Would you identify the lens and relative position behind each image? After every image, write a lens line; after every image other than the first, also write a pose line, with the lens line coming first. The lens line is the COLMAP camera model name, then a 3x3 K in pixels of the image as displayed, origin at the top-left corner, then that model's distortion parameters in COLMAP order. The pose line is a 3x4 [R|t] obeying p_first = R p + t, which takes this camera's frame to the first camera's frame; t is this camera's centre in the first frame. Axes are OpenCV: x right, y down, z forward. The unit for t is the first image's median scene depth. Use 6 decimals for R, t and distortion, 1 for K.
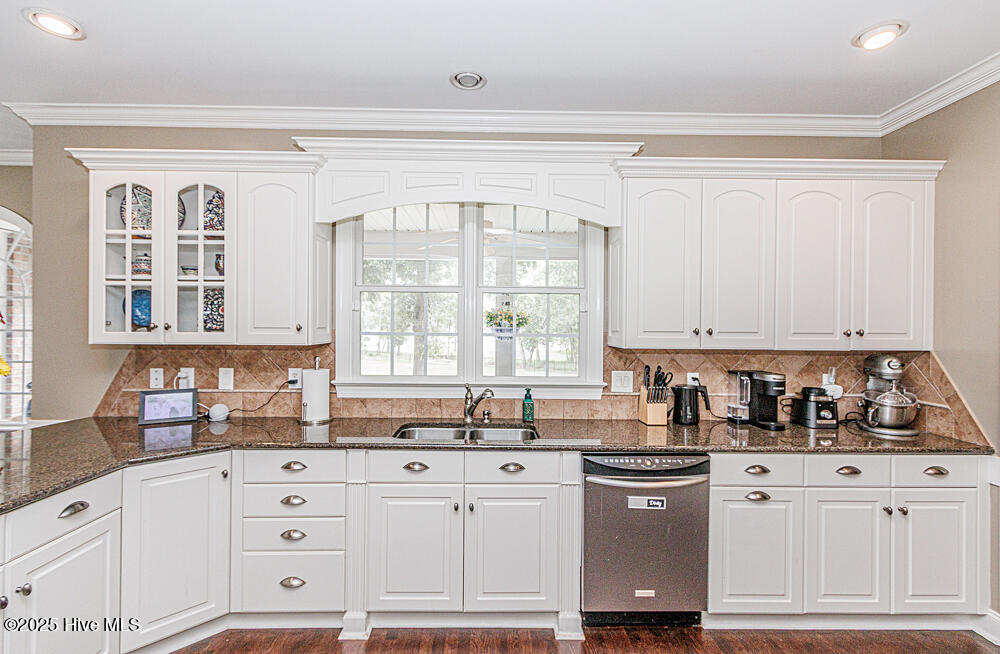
lens RADIAL K [[460.2, 0, 500.0], [0, 460.2, 327.0], [0, 0, 1]] dist [0.002930, -0.000283]
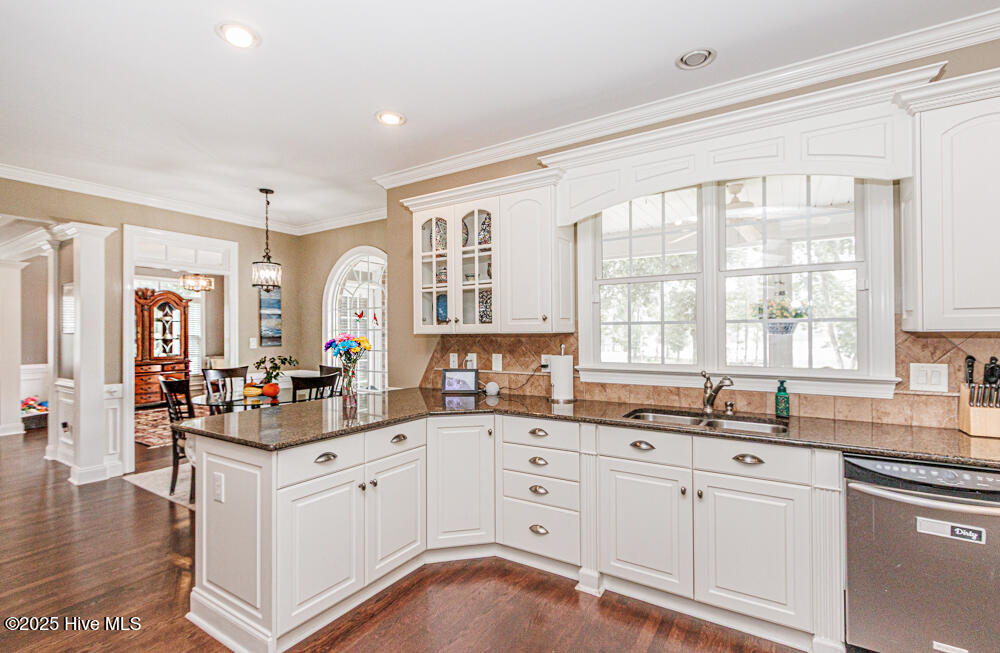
lens RADIAL K [[454.2, 0, 500.0], [0, 454.2, 326.5], [0, 0, 1]] dist [0.000740, -0.000564]
pose [[0.836400, -0.023002, -0.547637, 0.095952], [0.018350, 0.999734, -0.013967, 0.035353], [0.547813, 0.001633, 0.836599, -0.028724]]
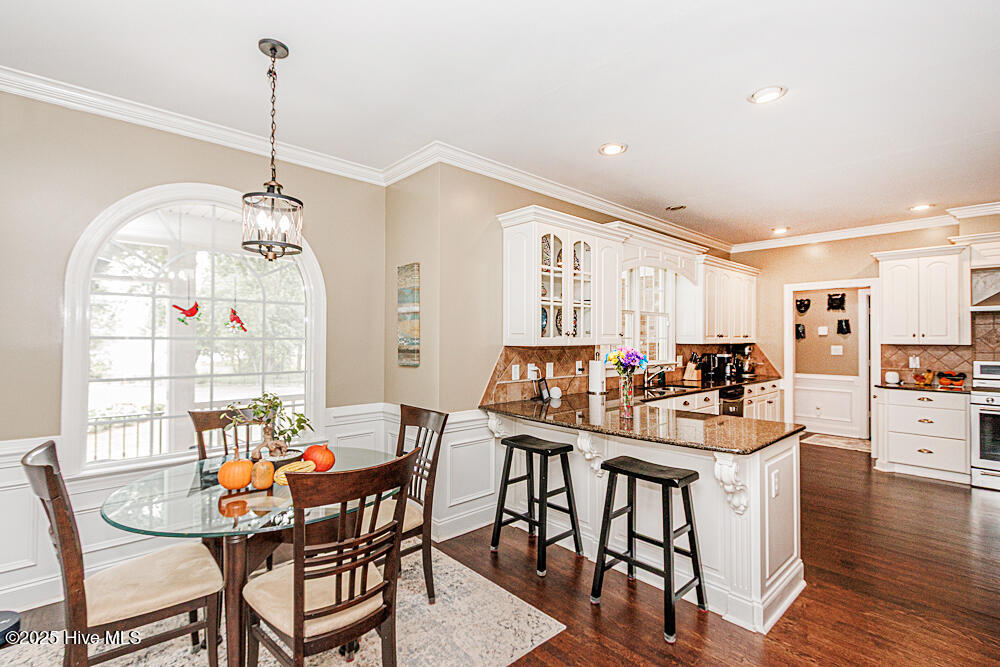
lens RADIAL K [[459.6, 0, 500.0], [0, 459.6, 333.5], [0, 0, 1]] dist [-0.000809, -0.000149]
pose [[0.742641, 0.001285, 0.669689, -1.797882], [0.007207, 0.999925, -0.009911, 0.013064], [-0.669651, 0.012187, 0.742576, 0.044190]]
